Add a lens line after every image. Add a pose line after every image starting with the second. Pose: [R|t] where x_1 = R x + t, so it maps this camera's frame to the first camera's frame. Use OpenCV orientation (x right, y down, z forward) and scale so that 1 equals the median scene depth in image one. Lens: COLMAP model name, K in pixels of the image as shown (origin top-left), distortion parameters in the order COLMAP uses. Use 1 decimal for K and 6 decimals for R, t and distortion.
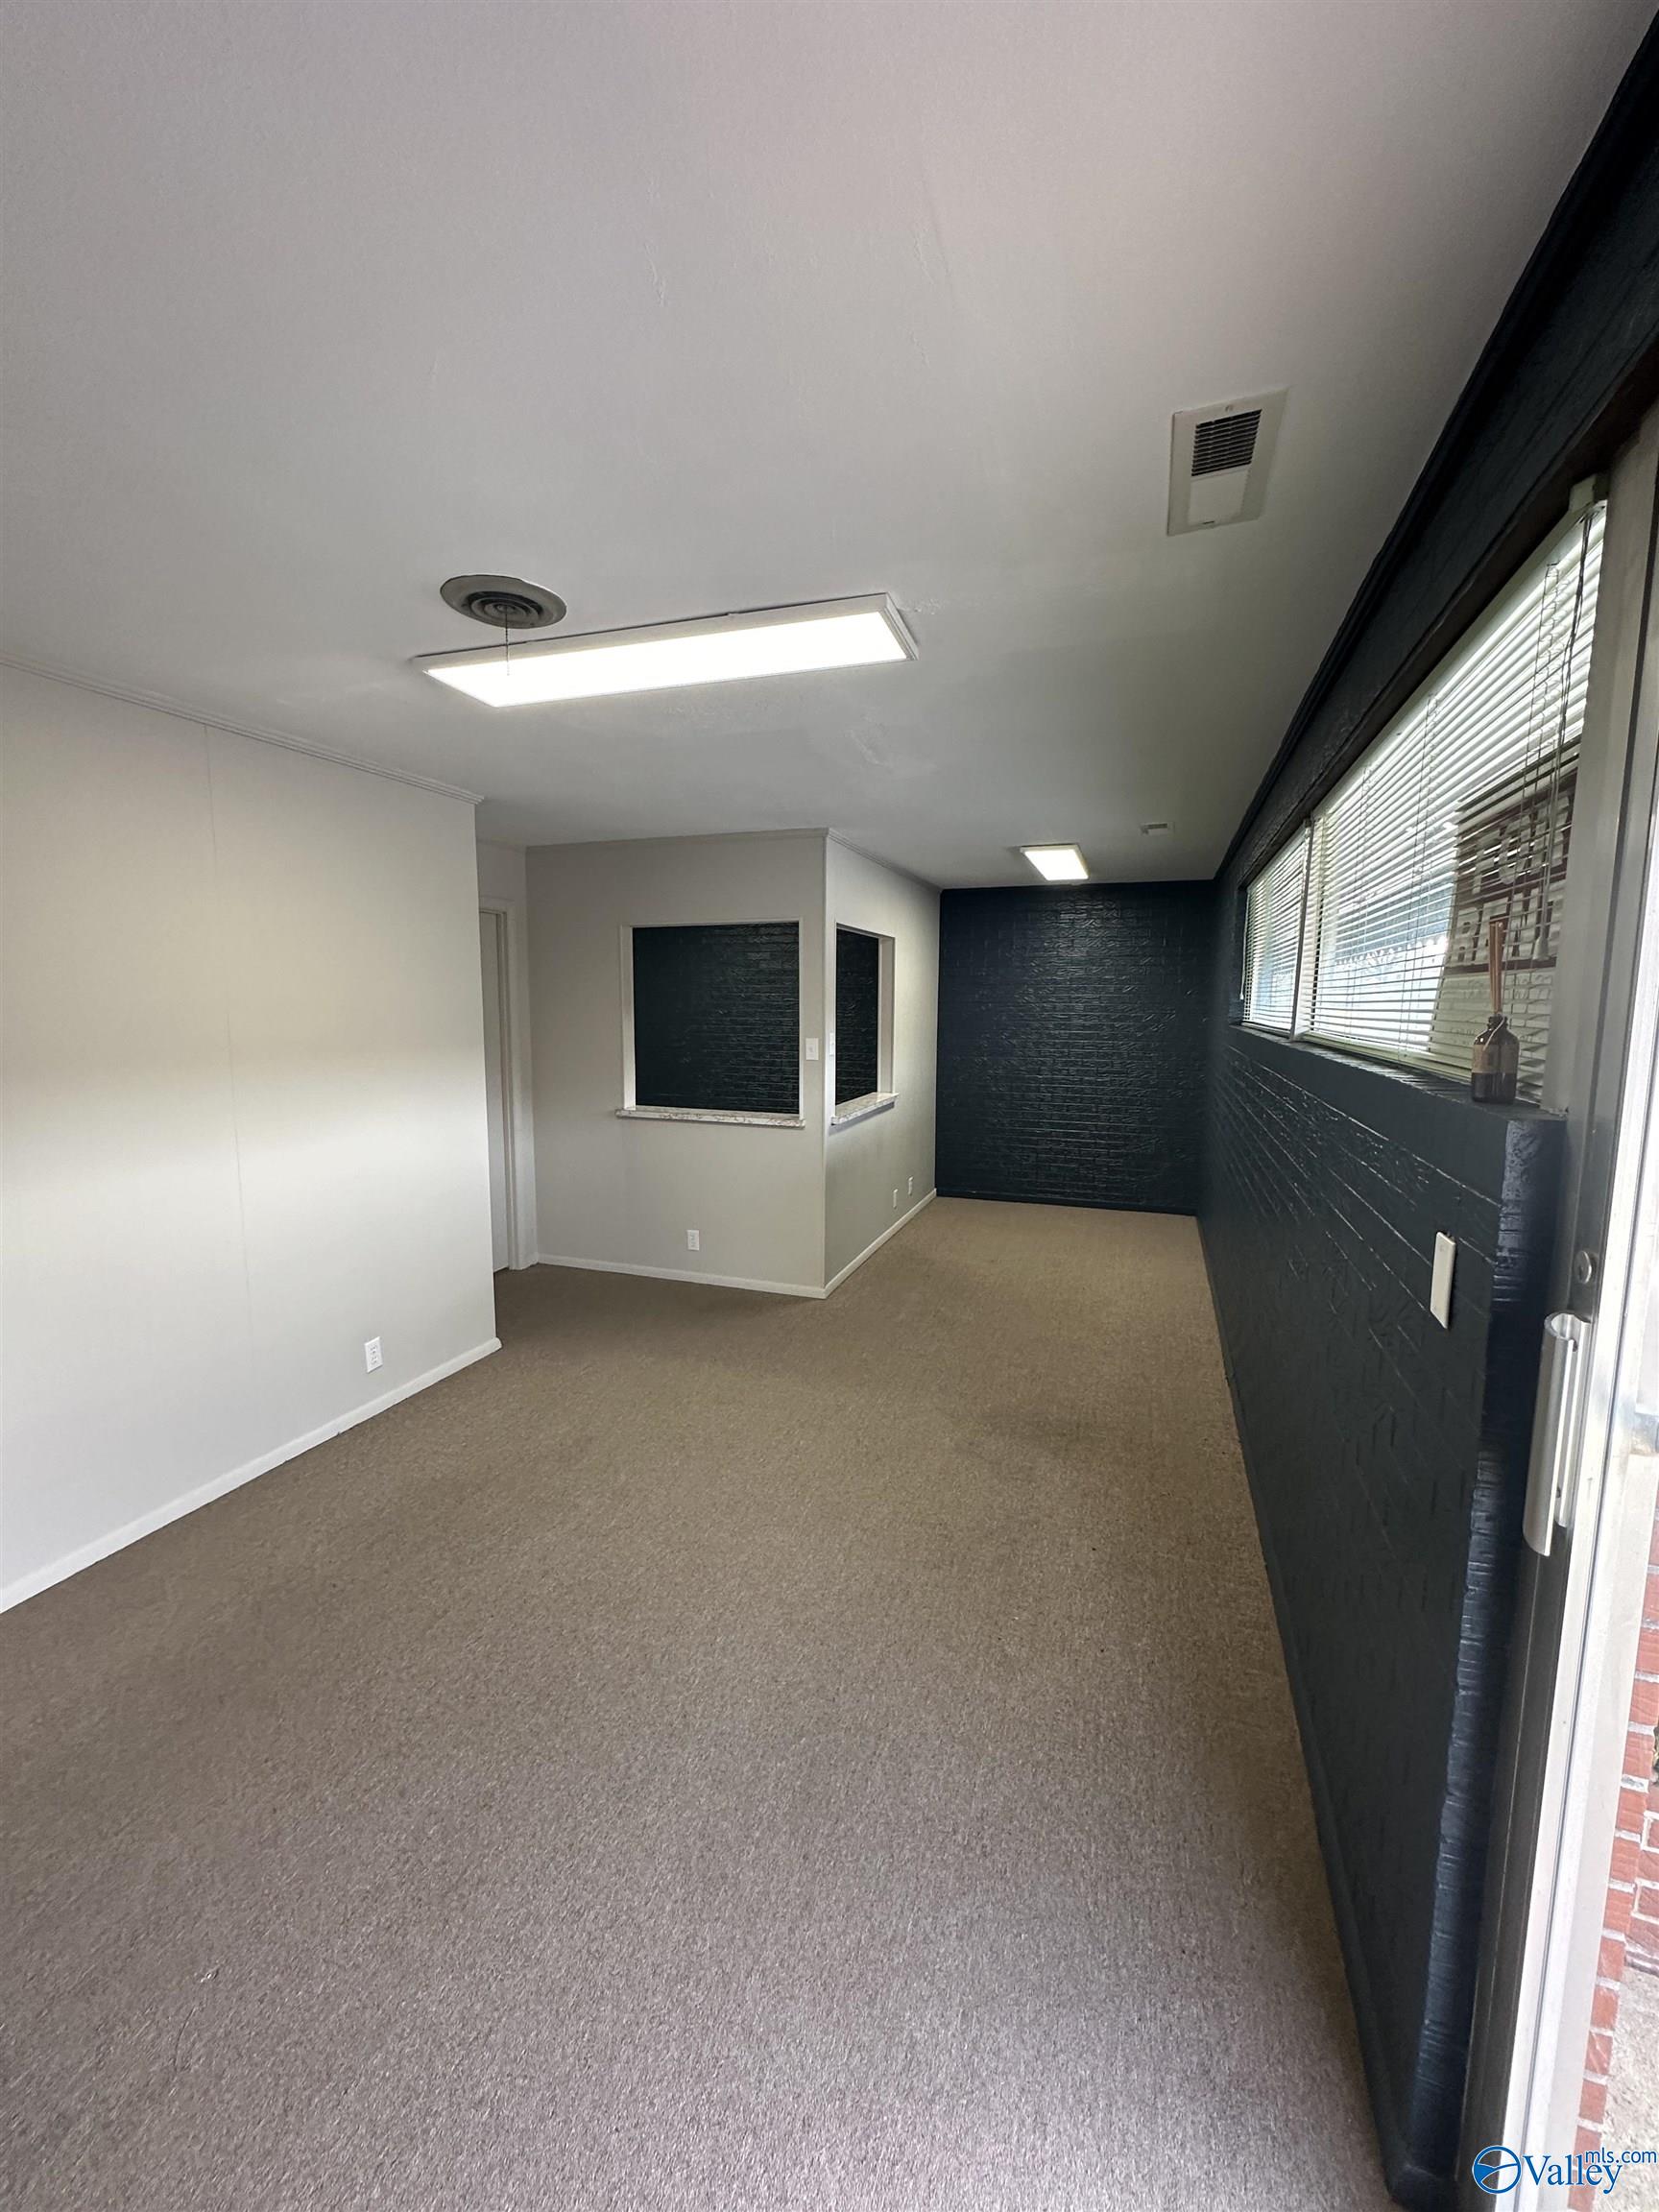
lens RADIAL K [[888.6, 0, 831.3], [0, 888.6, 1109.5], [0, 0, 1]] dist [-0.000071, 0.000424]
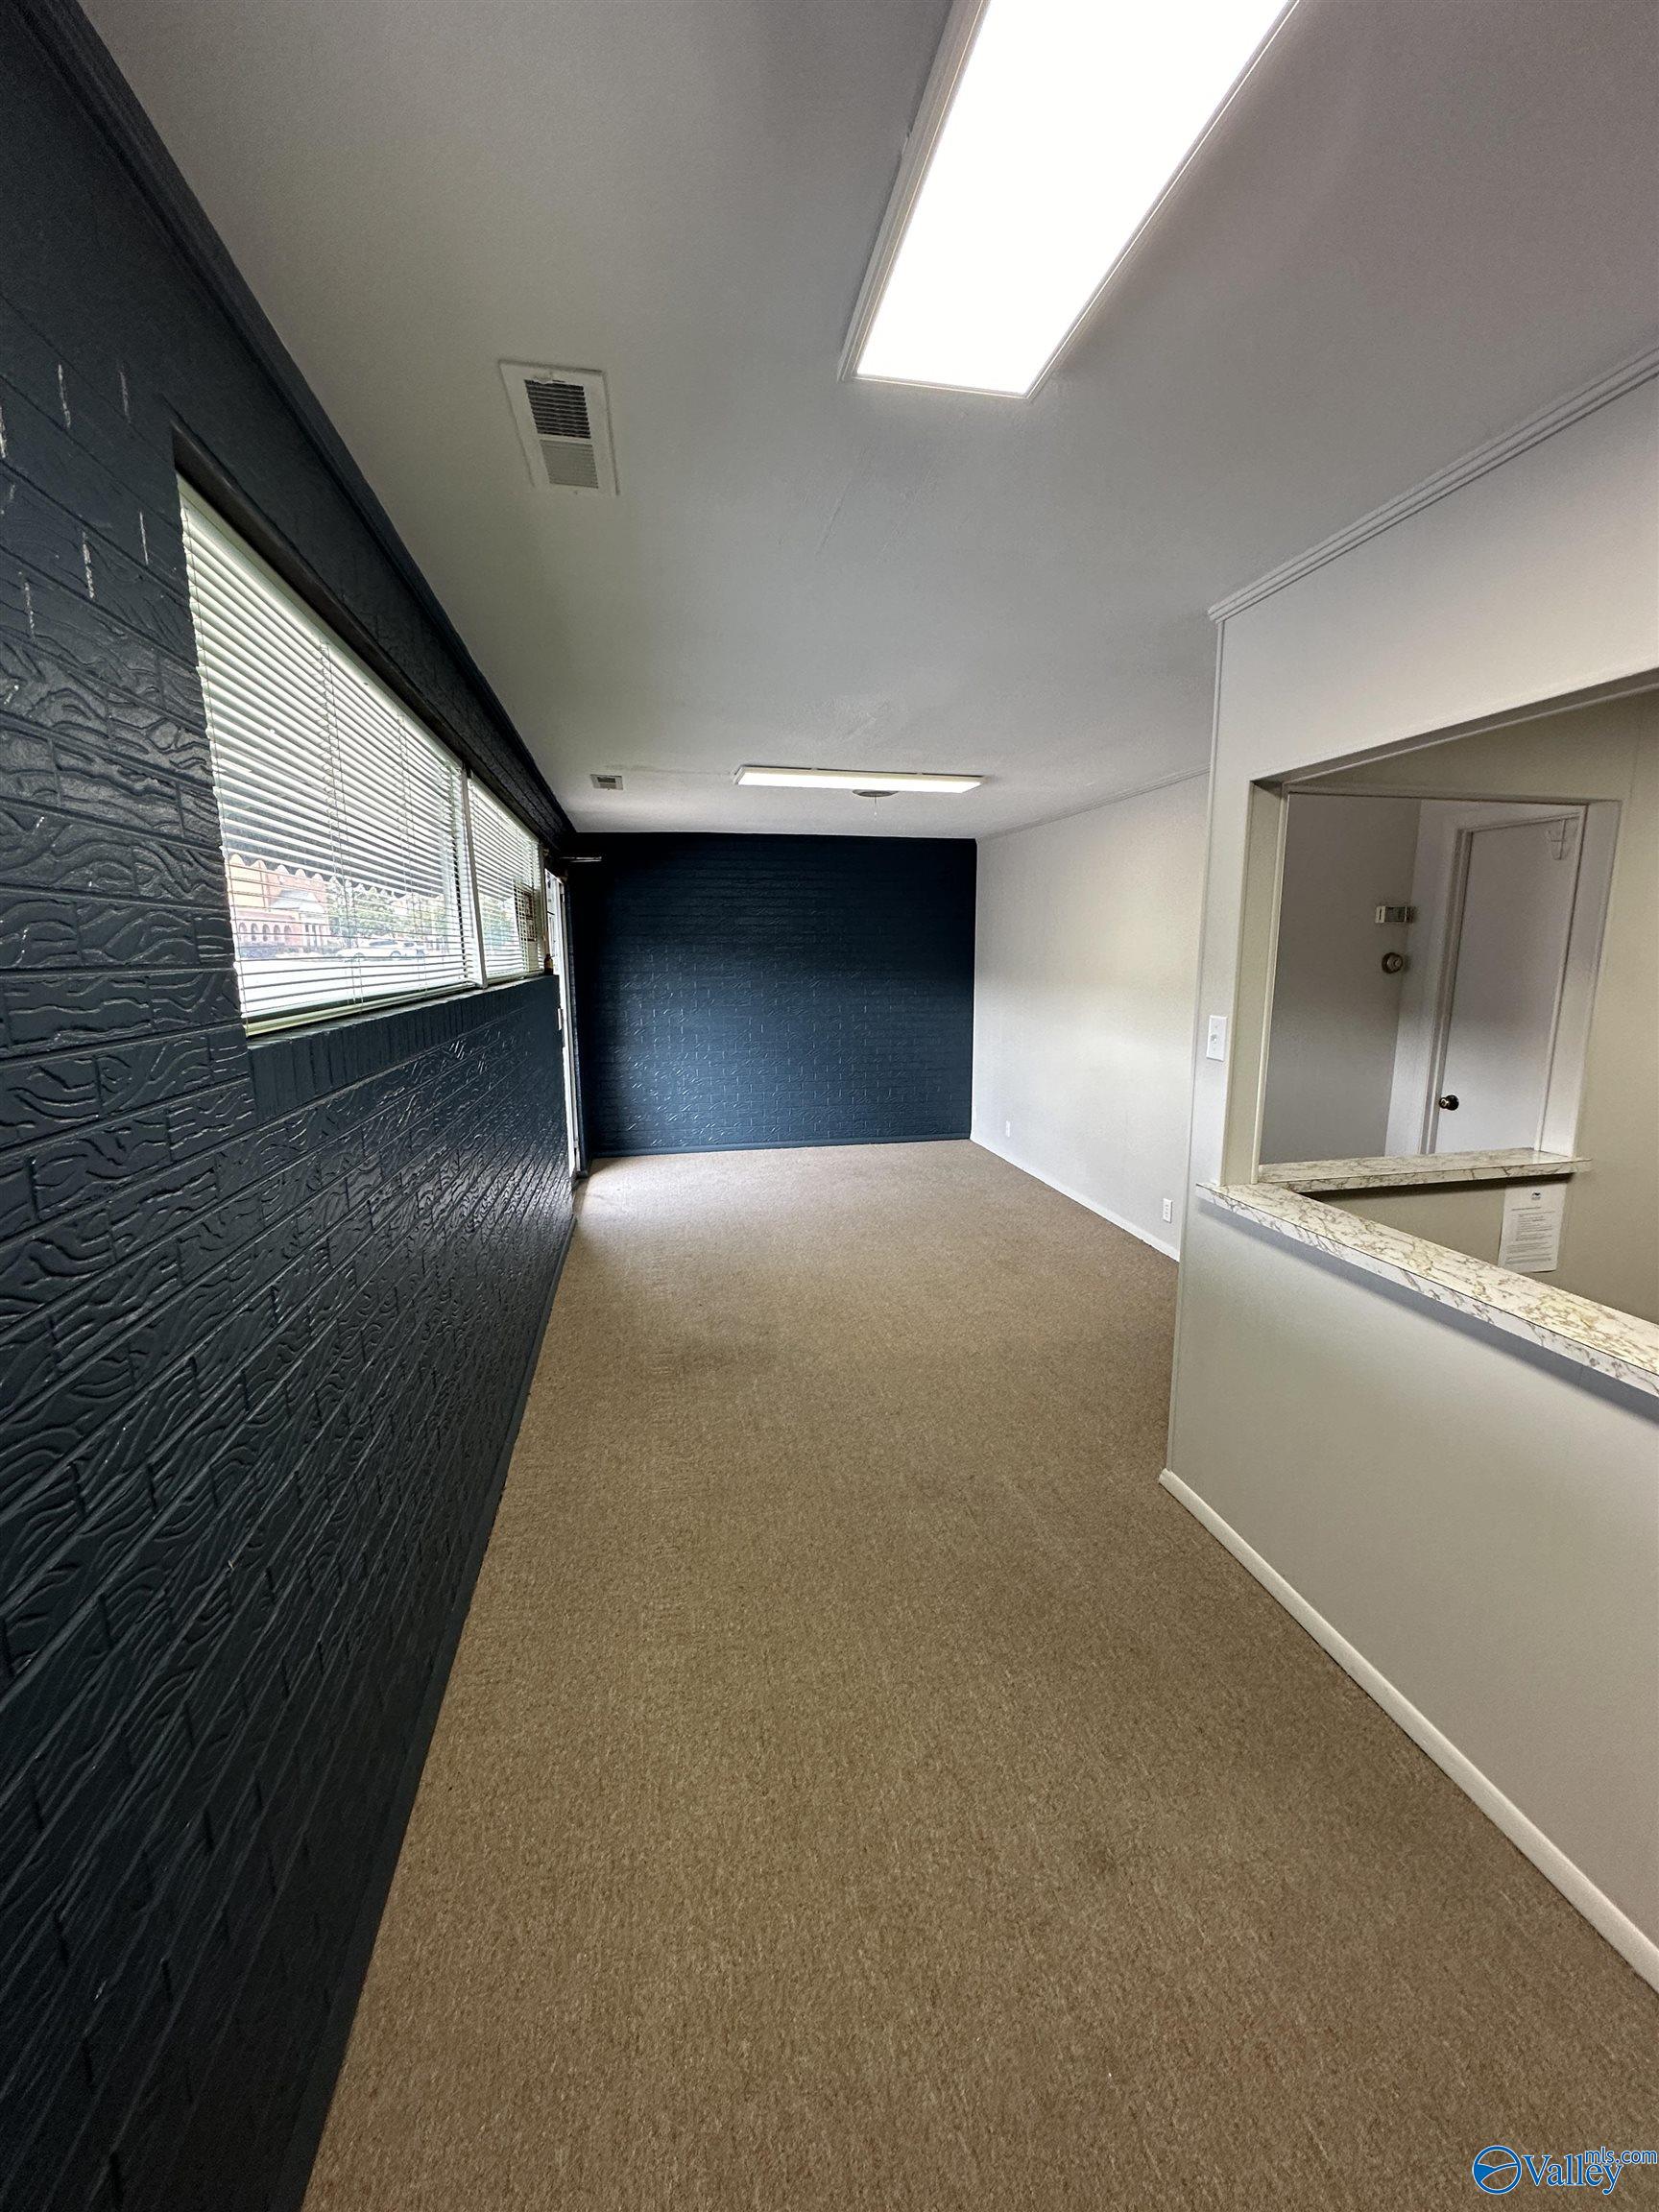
lens RADIAL K [[888.6, 0, 832.6], [0, 888.6, 1110.2], [0, 0, 1]] dist [-0.000071, 0.000424]
pose [[-0.857934, 0.096205, -0.504672, 0.649564], [-0.053312, 0.960337, 0.273699, -0.234683], [0.510986, 0.261721, -0.818777, 1.934676]]
